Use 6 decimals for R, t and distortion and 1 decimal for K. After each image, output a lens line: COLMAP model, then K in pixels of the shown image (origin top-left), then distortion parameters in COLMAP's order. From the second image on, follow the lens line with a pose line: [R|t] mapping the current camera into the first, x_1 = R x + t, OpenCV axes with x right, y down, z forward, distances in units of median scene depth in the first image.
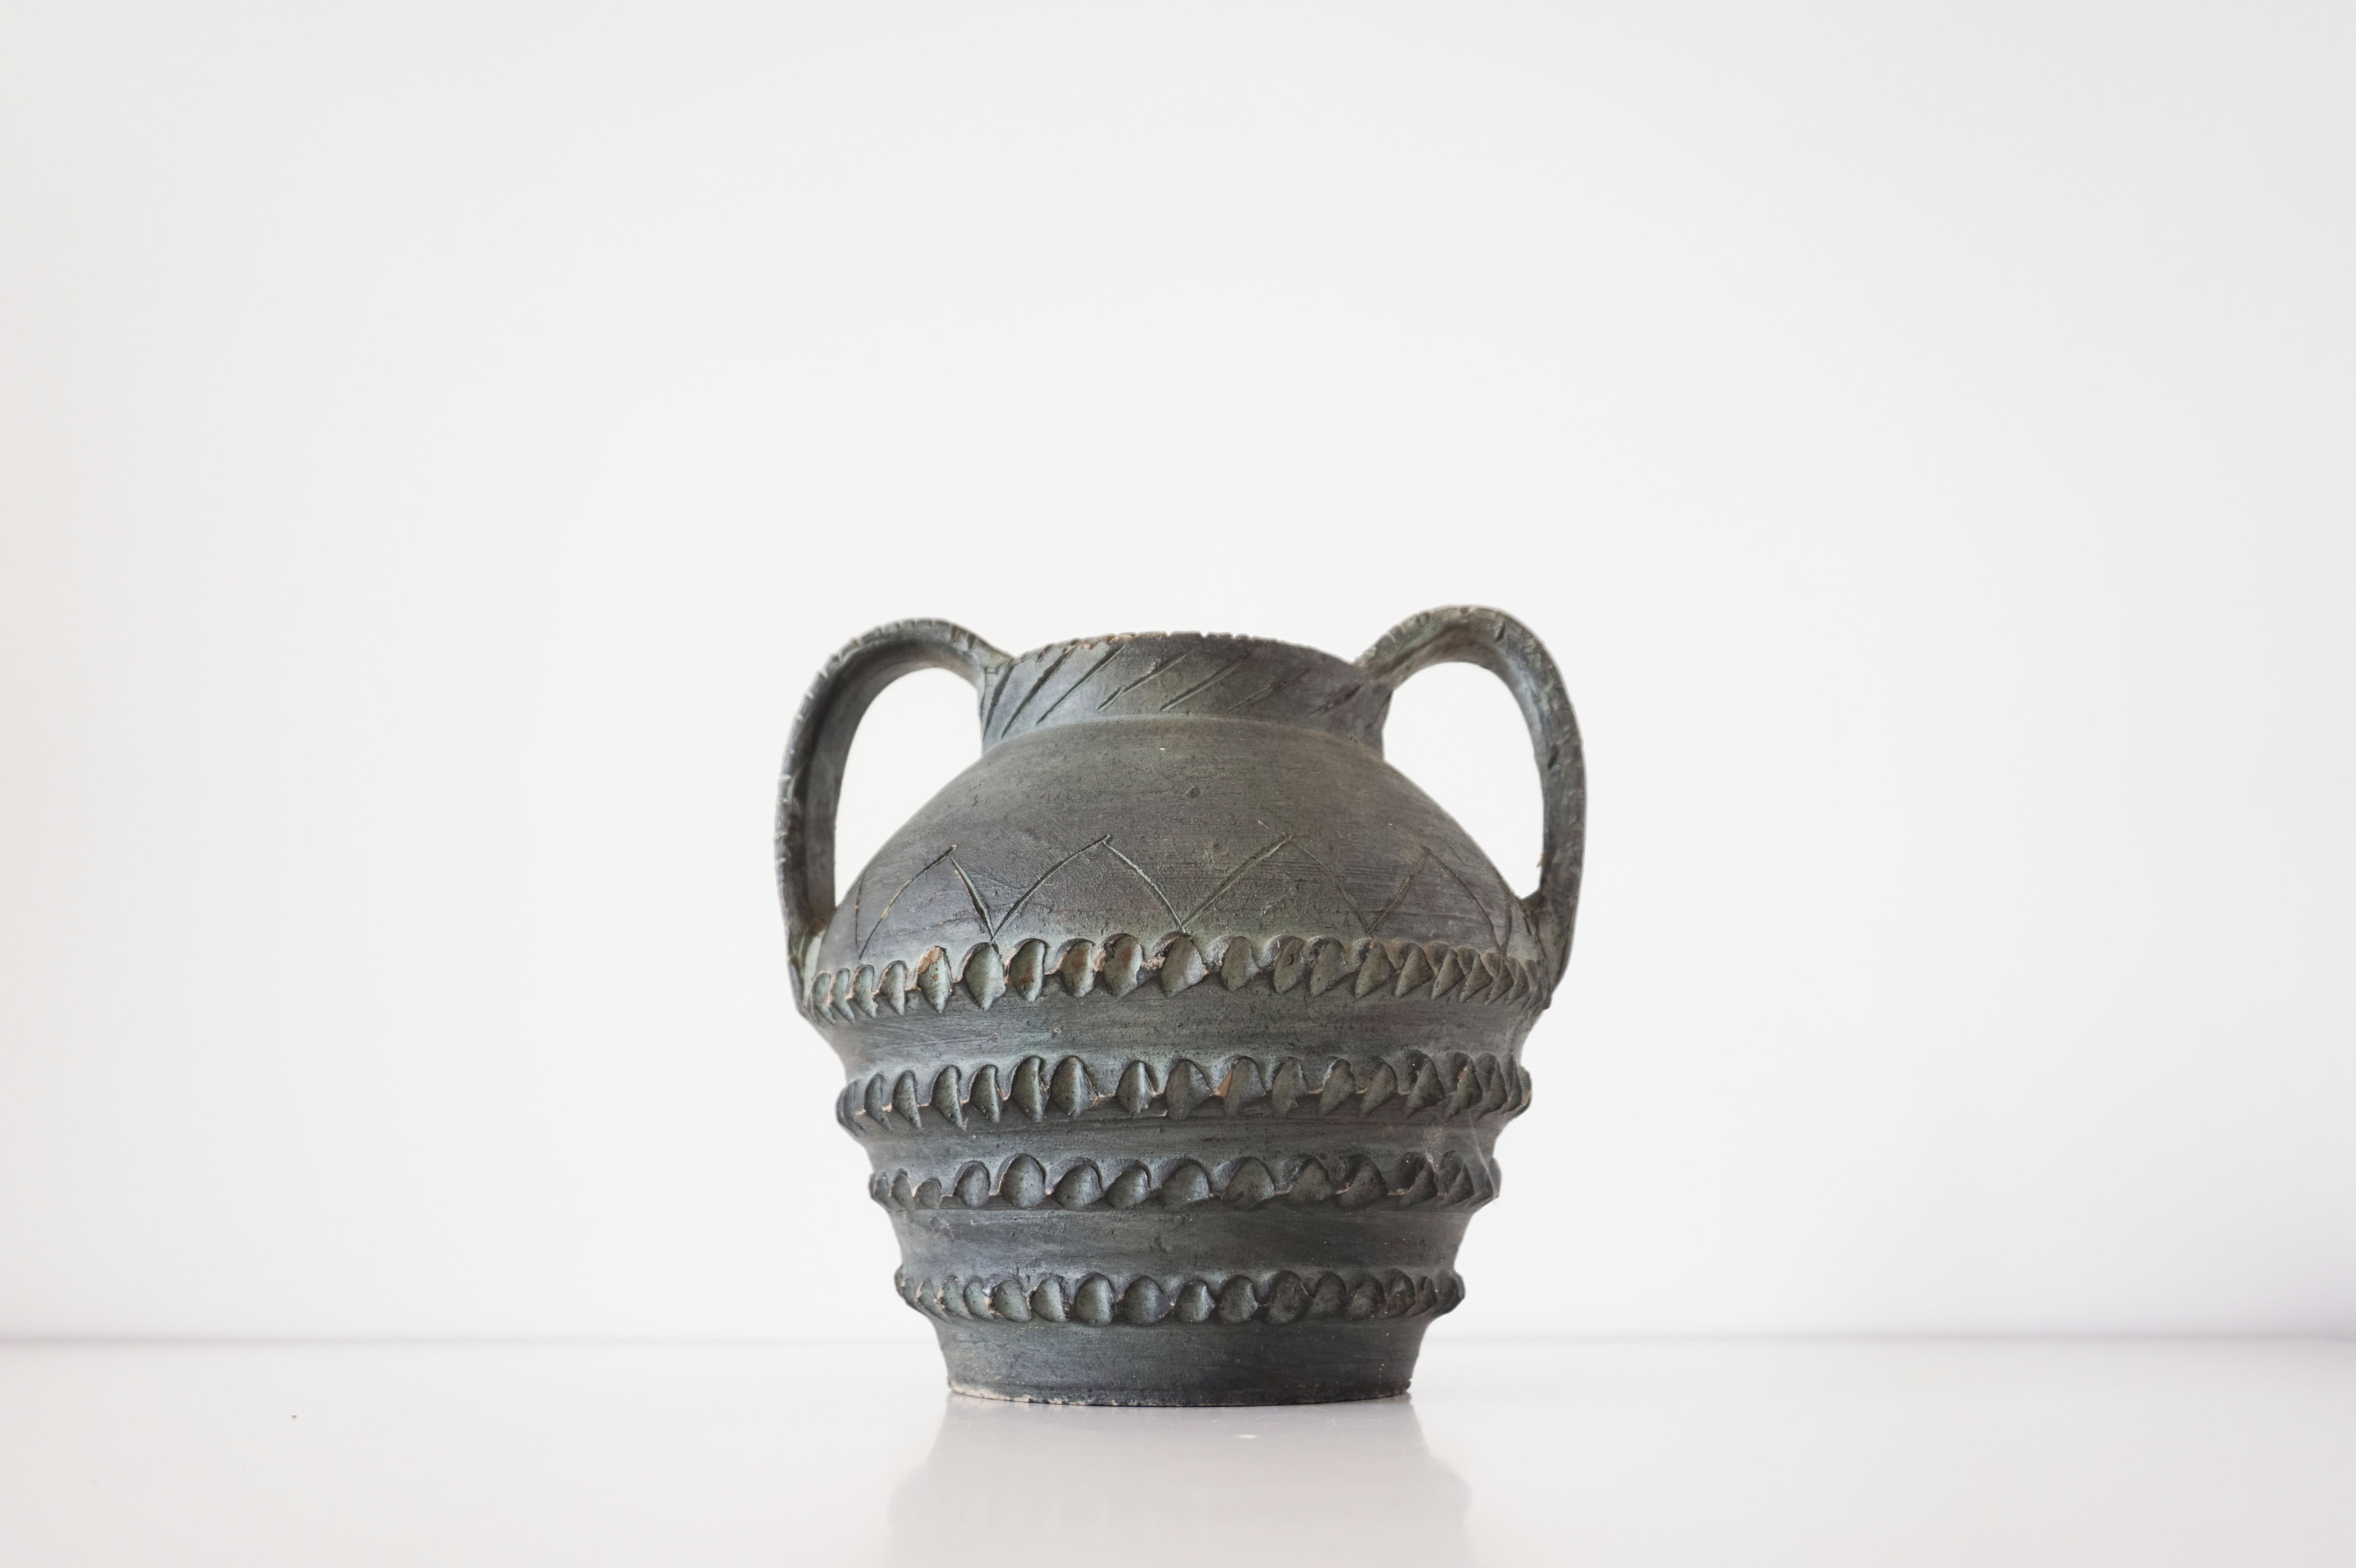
lens RADIAL K [[2023.1, 0, 1168.2], [0, 2023.1, 771.6], [0, 0, 1]] dist [0.009538, 0.009145]
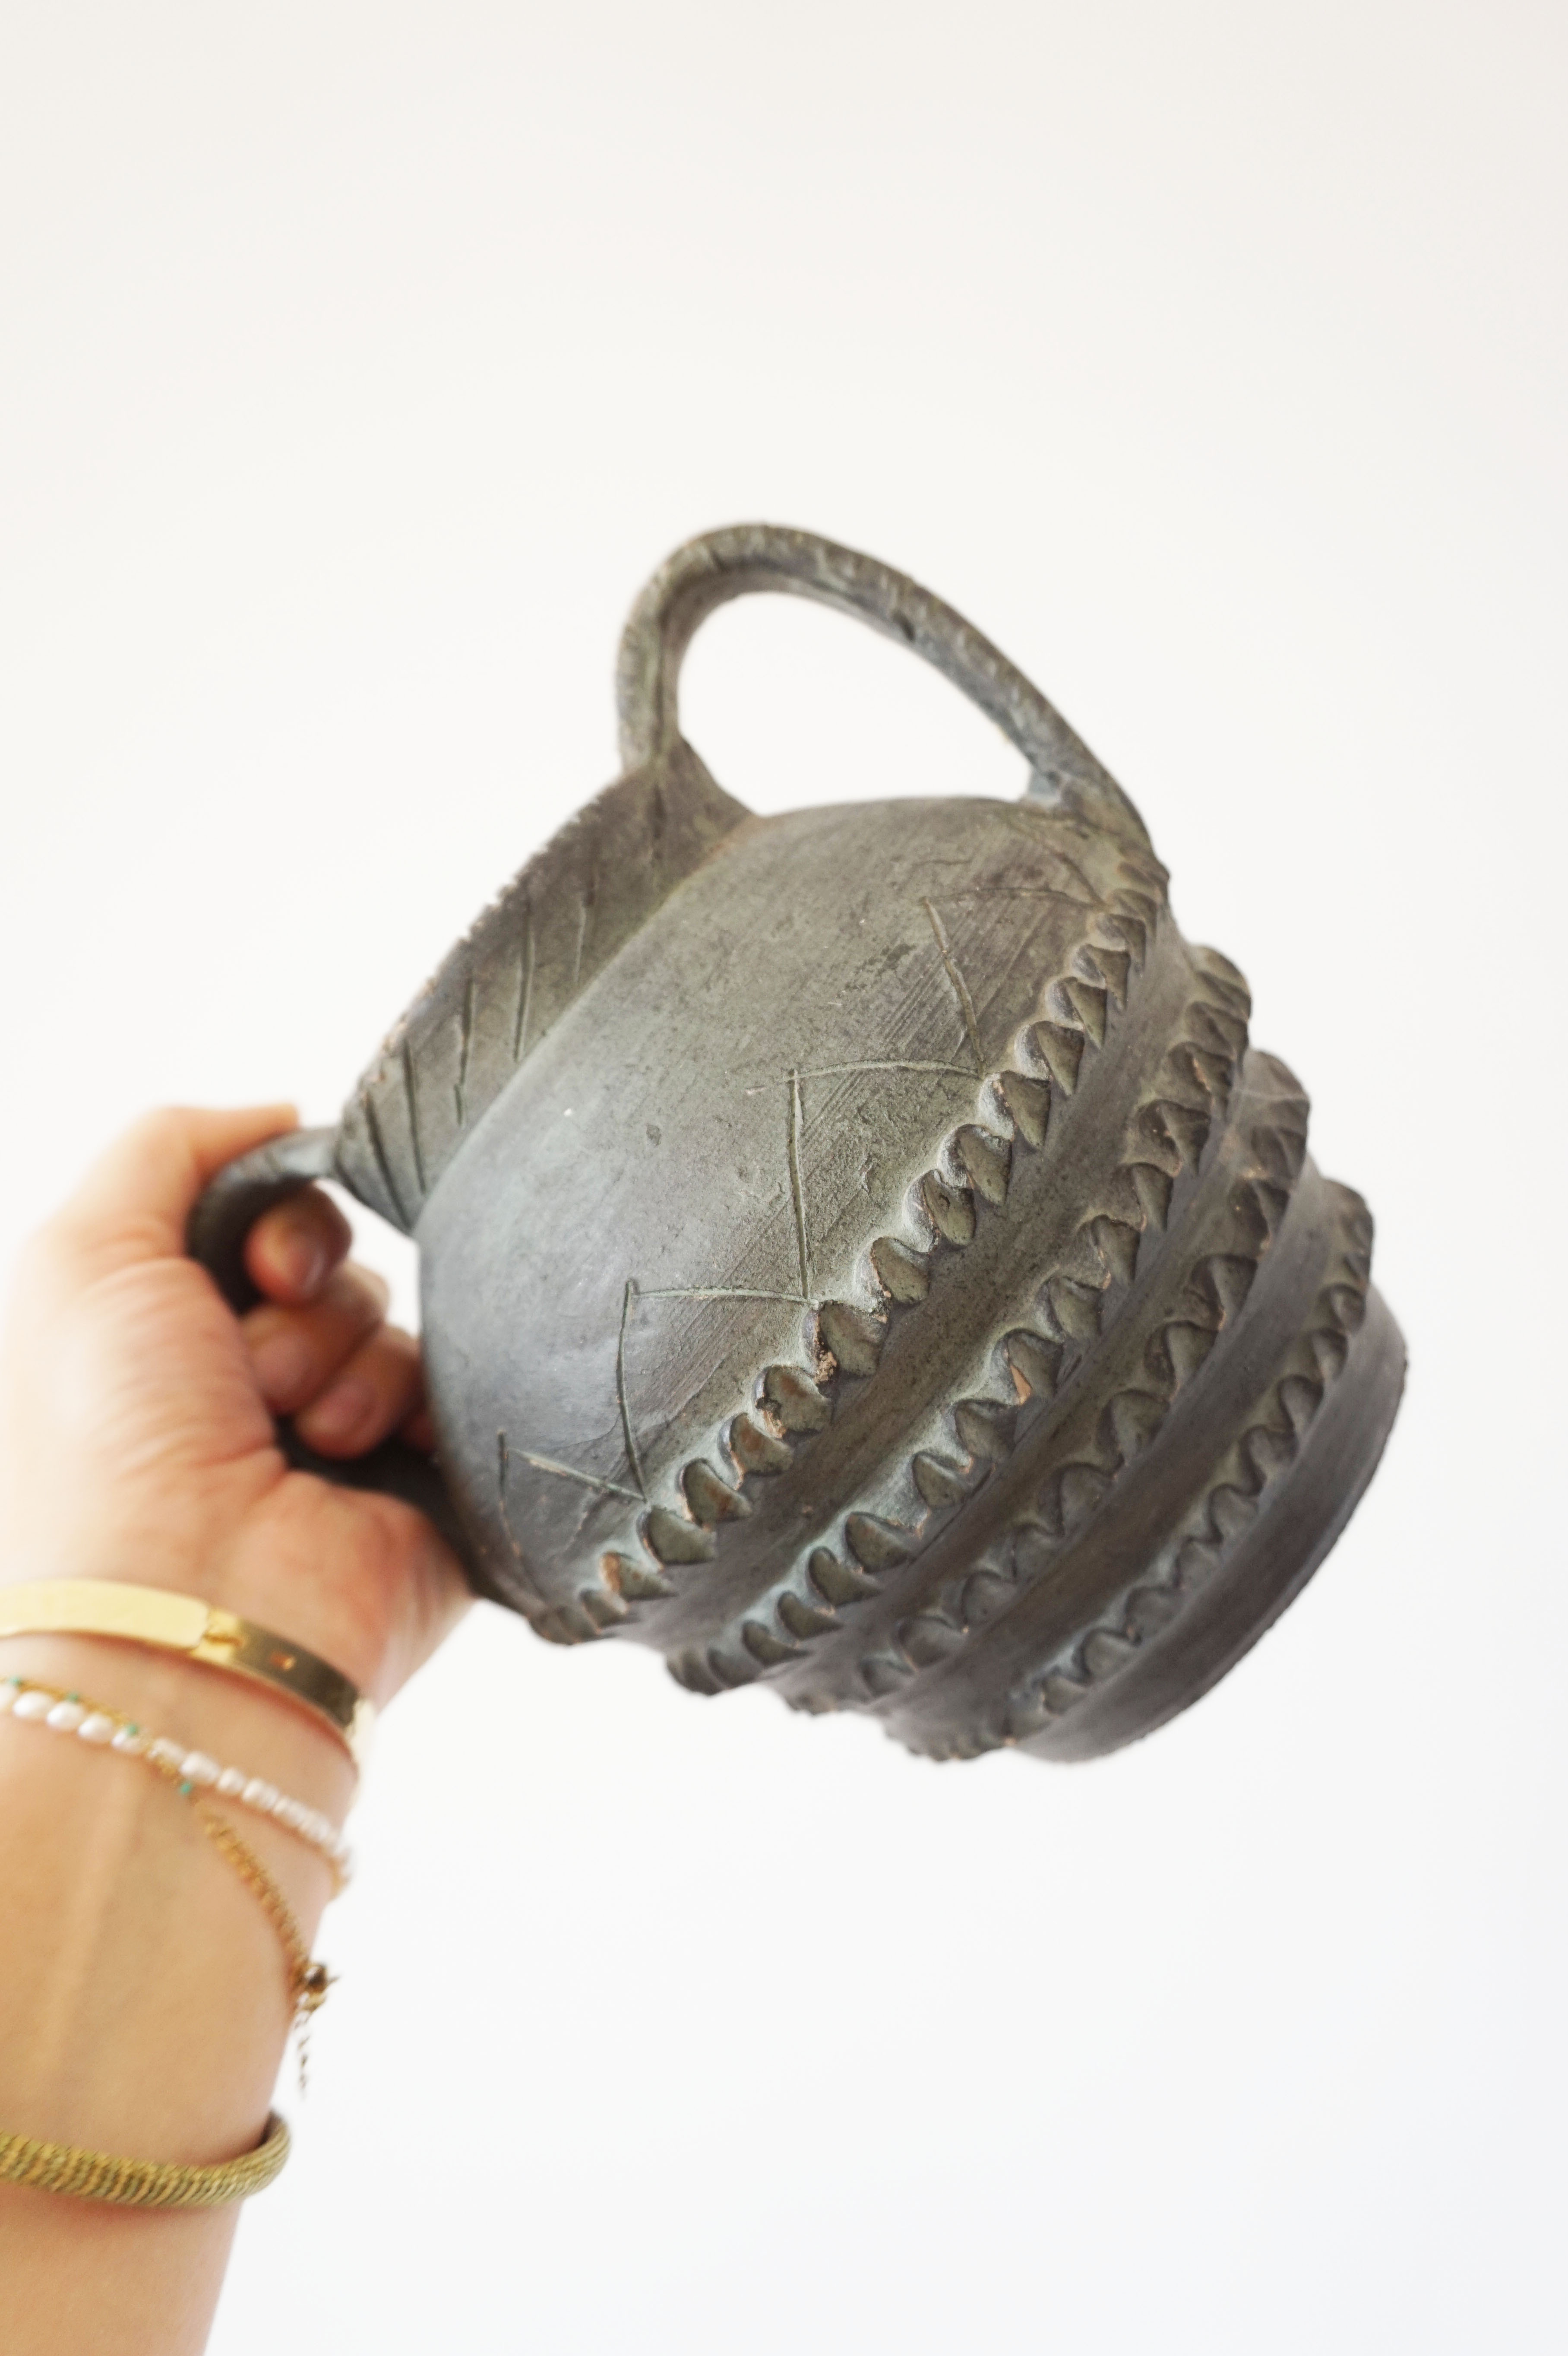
lens RADIAL K [[1792.2, 0, 778.0], [0, 1792.2, 1189.3], [0, 0, 1]] dist [-0.032483, 0.000397]
pose [[0.624196, -0.773583, -0.109309, 0.090405], [0.766517, 0.579328, 0.277184, -0.113448], [-0.151099, -0.256804, 0.954579, 0.415920]]
